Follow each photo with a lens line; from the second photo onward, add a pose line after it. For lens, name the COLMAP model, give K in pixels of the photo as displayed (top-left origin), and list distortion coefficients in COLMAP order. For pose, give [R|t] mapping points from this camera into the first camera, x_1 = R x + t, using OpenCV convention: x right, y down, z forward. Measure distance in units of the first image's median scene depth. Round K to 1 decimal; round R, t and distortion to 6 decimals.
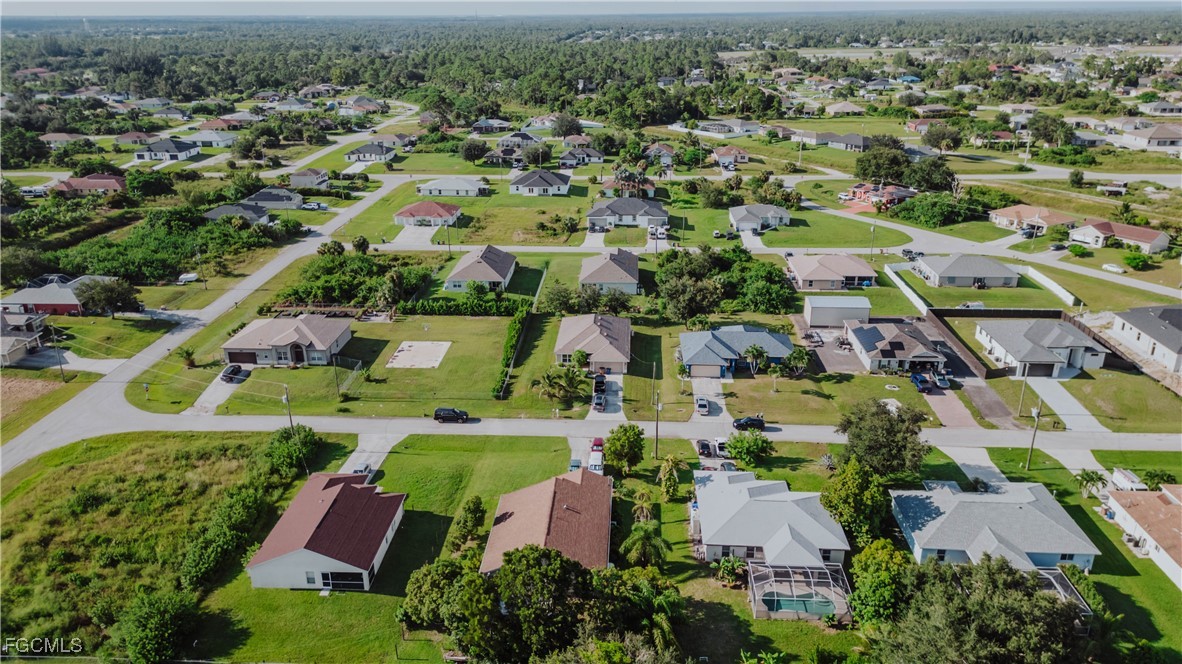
lens RADIAL K [[822.7, 0, 587.3], [0, 822.7, 336.0], [0, 0, 1]] dist [0.079107, -0.089764]
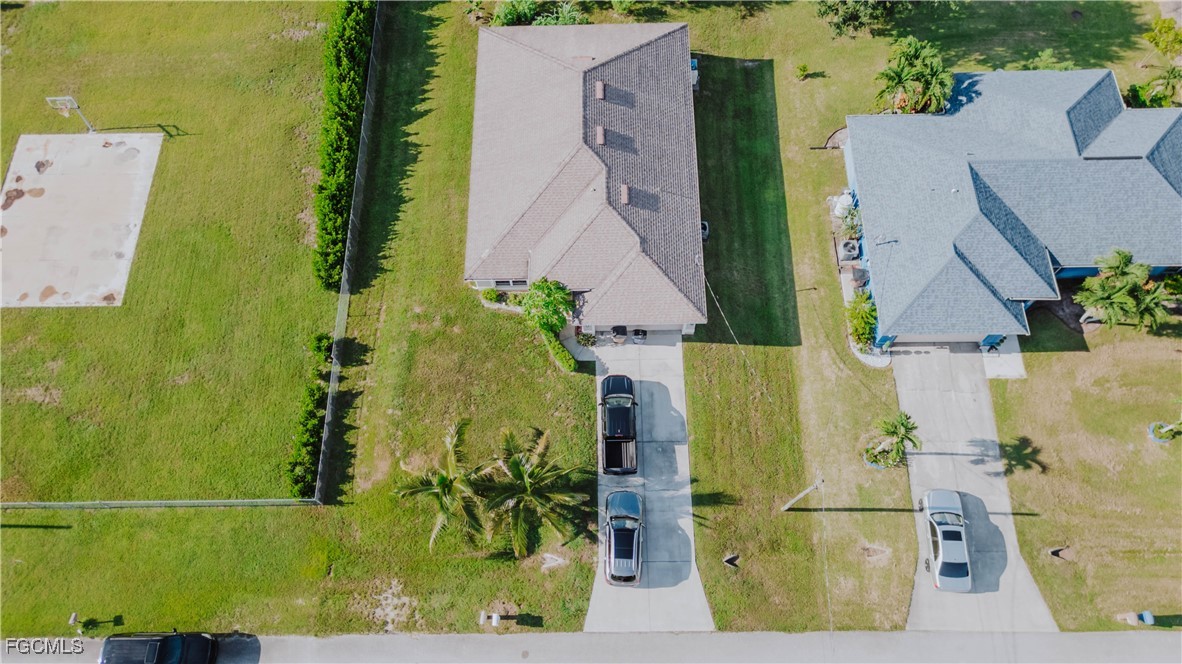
lens RADIAL K [[822.7, 0, 587.3], [0, 822.7, 336.0], [0, 0, 1]] dist [0.079107, -0.089764]
pose [[0.998079, -0.061056, 0.010540, 0.001438], [0.036121, 0.711592, 0.701664, -0.147677], [-0.050341, -0.699935, 0.712430, 0.599206]]
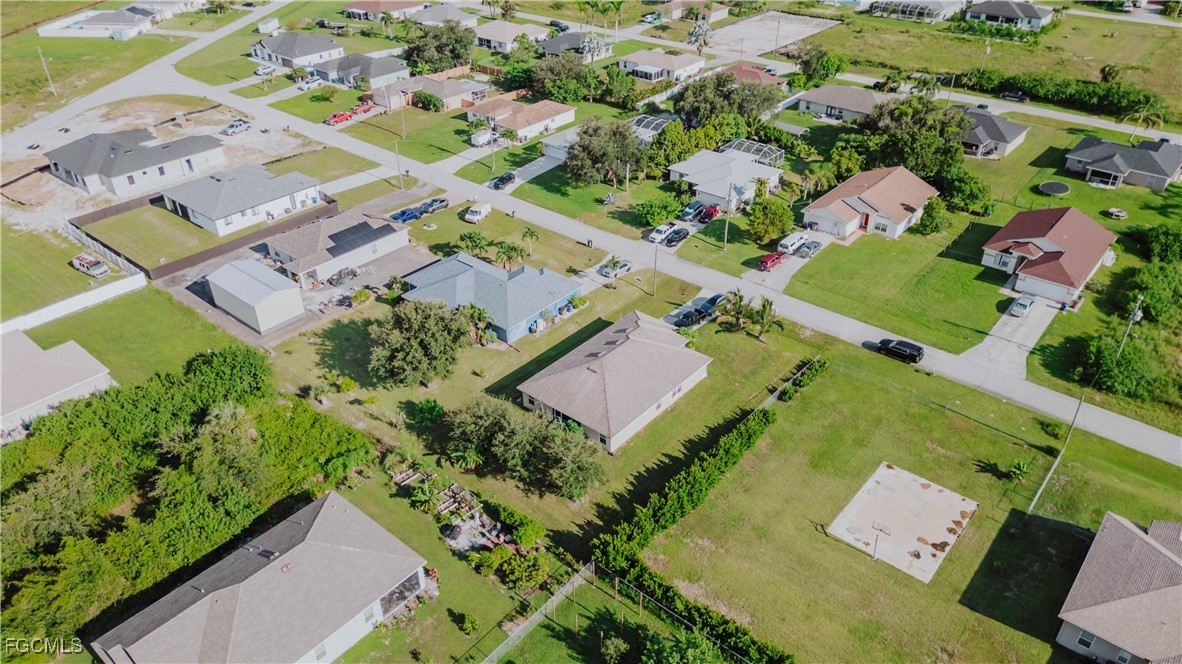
lens RADIAL K [[828.5, 0, 588.1], [0, 828.5, 329.1], [0, 0, 1]] dist [0.060235, -0.054025]
pose [[-0.795219, -0.312226, 0.519752, -0.235814], [0.234419, 0.632239, 0.738459, -0.398729], [-0.559174, 0.709076, -0.429577, 1.049869]]
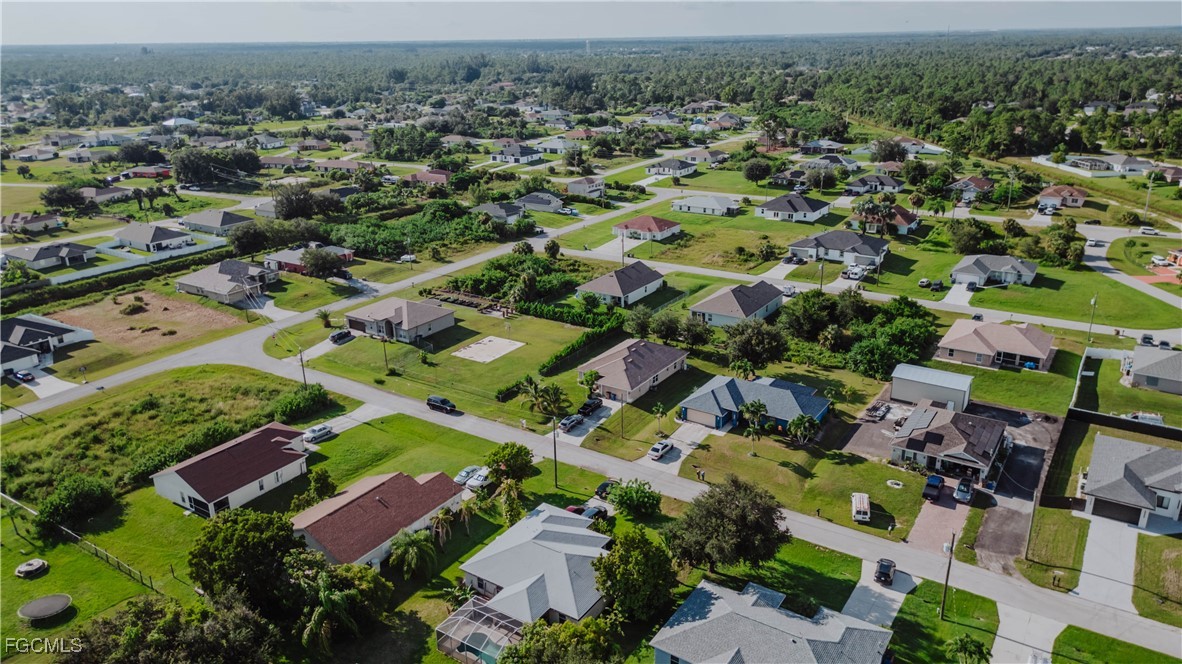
lens RADIAL K [[822.7, 0, 587.3], [0, 822.7, 336.0], [0, 0, 1]] dist [0.079107, -0.089764]
pose [[0.863009, 0.165275, -0.477388, 0.356069], [-0.174229, 0.984366, 0.025829, -0.038189], [0.474193, 0.060884, 0.878313, 0.092888]]
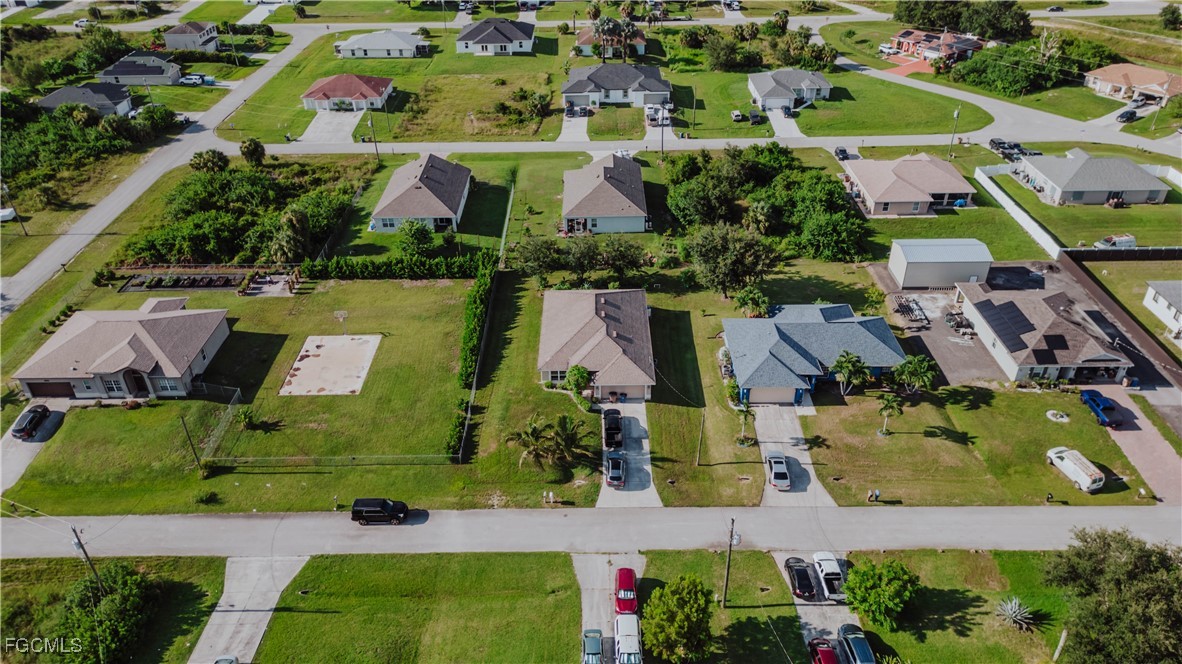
lens RADIAL K [[828.5, 0, 588.1], [0, 828.5, 329.1], [0, 0, 1]] dist [0.060235, -0.054025]
pose [[0.998505, -0.036037, 0.041087, -0.021118], [0.027273, 0.980064, 0.196800, -0.110375], [-0.047360, -0.195386, 0.979582, 0.286930]]
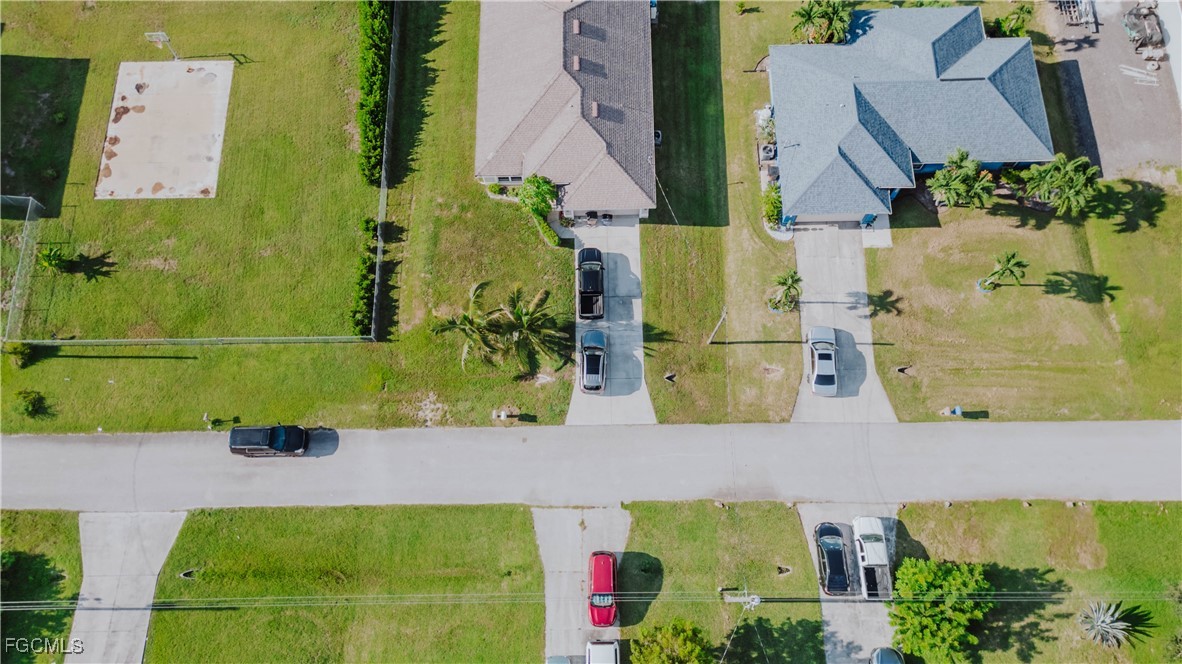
lens RADIAL K [[822.7, 0, 587.3], [0, 822.7, 336.0], [0, 0, 1]] dist [0.079107, -0.089764]
pose [[0.997808, -0.066155, 0.001384, 0.008502], [0.041104, 0.636087, 0.770522, -0.200792], [-0.051854, -0.768776, 0.637412, 0.525208]]
